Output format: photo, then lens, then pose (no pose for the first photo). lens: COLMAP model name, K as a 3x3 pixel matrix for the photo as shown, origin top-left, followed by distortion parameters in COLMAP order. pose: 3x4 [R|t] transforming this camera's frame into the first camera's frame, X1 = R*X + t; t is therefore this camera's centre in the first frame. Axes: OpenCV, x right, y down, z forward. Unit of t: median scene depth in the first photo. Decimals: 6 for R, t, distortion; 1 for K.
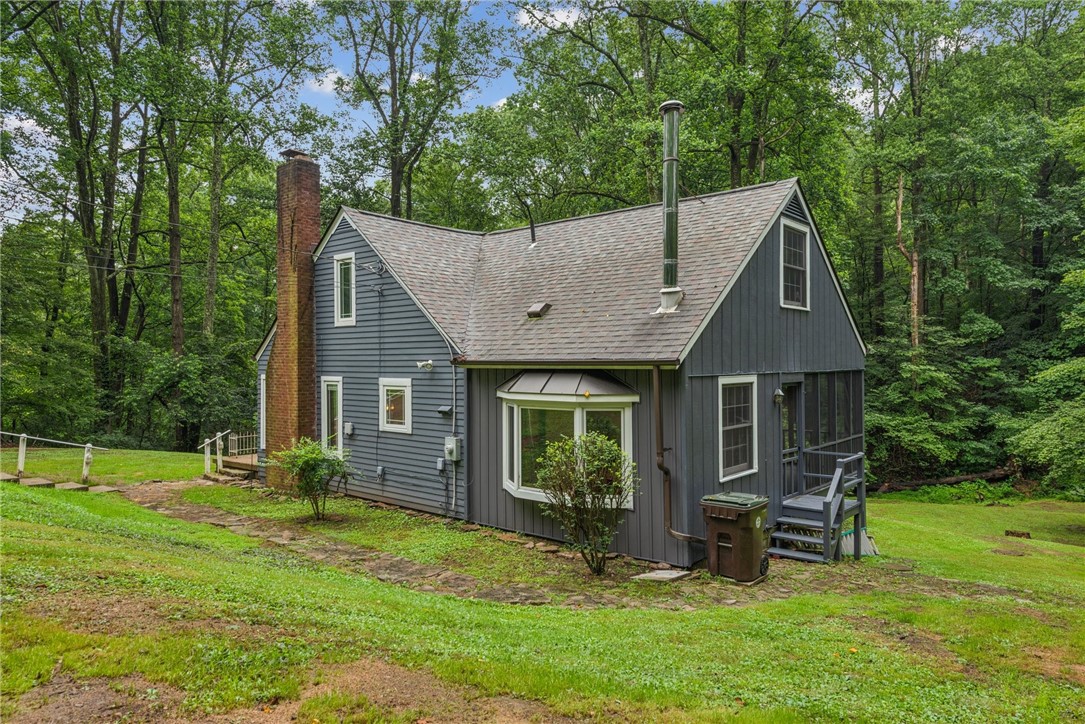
lens RADIAL K [[704.5, 0, 545.8], [0, 704.5, 359.2], [0, 0, 1]] dist [0.005195, 0.000599]
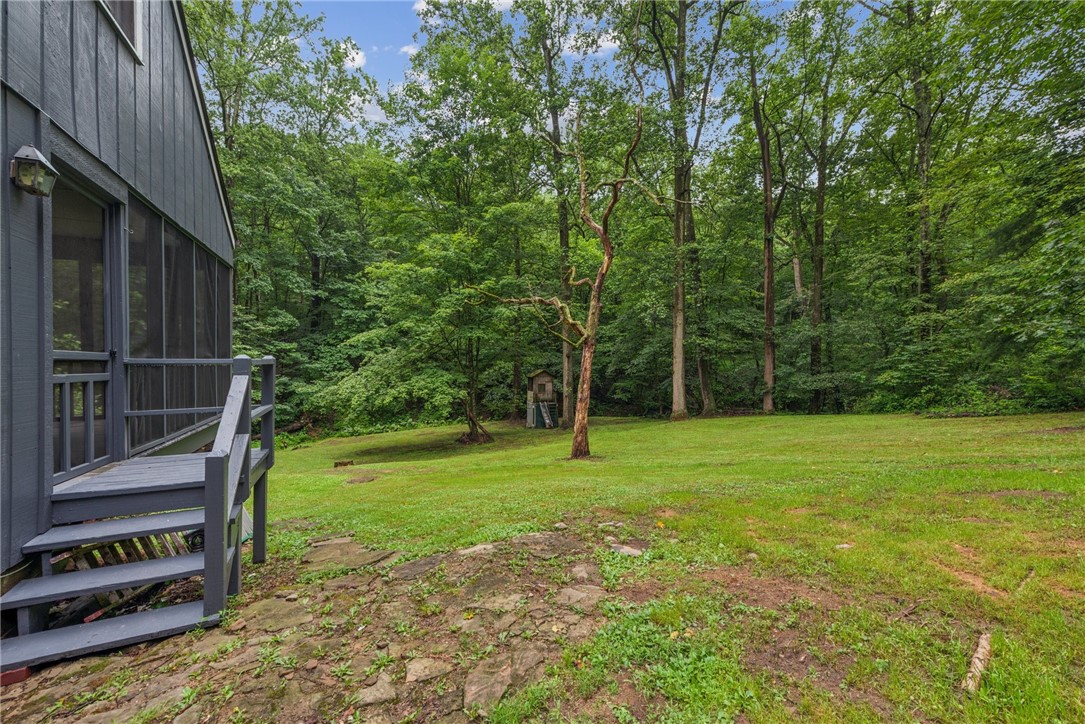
lens RADIAL K [[429.4, 0, 549.9], [0, 429.4, 367.2], [0, 0, 1]] dist [0.012576, -0.000430]
pose [[0.406423, -0.001737, 0.913683, 0.069816], [-0.003998, 0.999985, 0.003680, 0.041229], [-0.913676, -0.005148, 0.406410, 0.200815]]
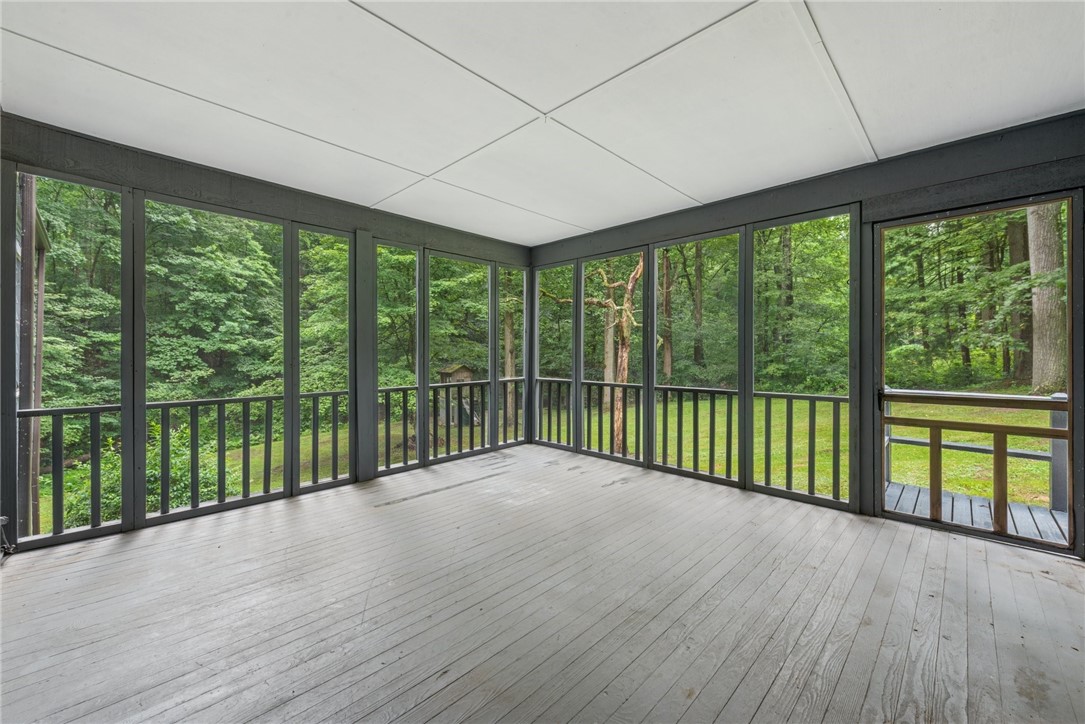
lens RADIAL K [[429.4, 0, 534.2], [0, 429.4, 352.9], [0, 0, 1]] dist [0.012576, -0.000430]
pose [[0.051239, 0.007341, 0.998659, 0.035769], [0.001955, 0.999970, -0.007451, 0.033498], [-0.998684, 0.002334, 0.051224, 0.366010]]
